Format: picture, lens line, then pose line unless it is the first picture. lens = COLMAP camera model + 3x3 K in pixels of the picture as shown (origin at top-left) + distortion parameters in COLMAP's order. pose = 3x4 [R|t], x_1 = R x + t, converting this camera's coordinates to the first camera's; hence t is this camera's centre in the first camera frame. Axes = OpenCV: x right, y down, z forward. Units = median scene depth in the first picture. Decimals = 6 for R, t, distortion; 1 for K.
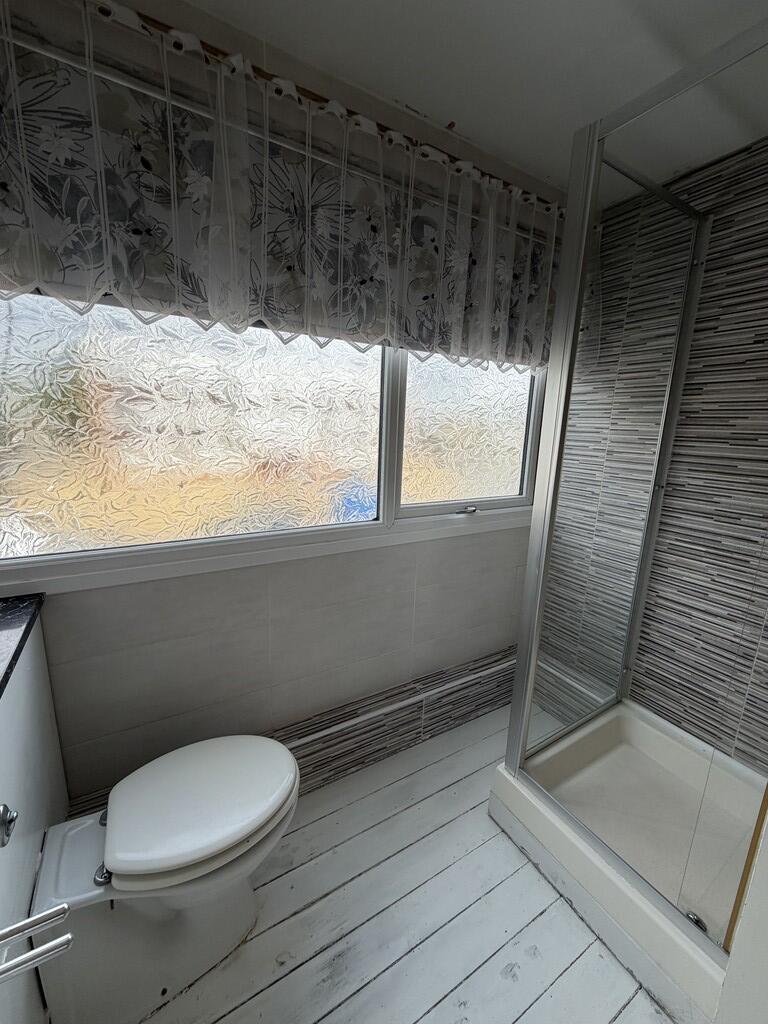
lens RADIAL K [[409.9, 0, 380.1], [0, 409.9, 510.2], [0, 0, 1]] dist [0.006431, -0.000207]
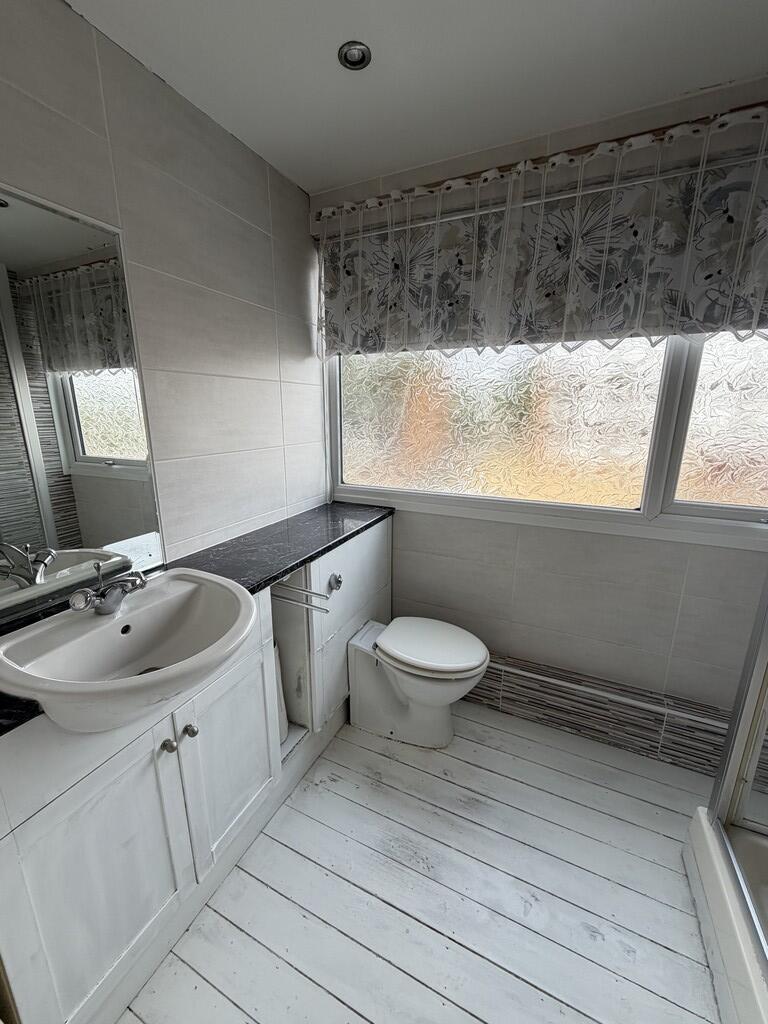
lens RADIAL K [[409.9, 0, 387.7], [0, 409.9, 512.7], [0, 0, 1]] dist [0.006431, -0.000207]
pose [[0.563681, 0.169214, -0.808474, 0.564077], [-0.161280, 0.982499, 0.093190, 0.042400], [0.810094, 0.077862, 0.581107, -0.097242]]
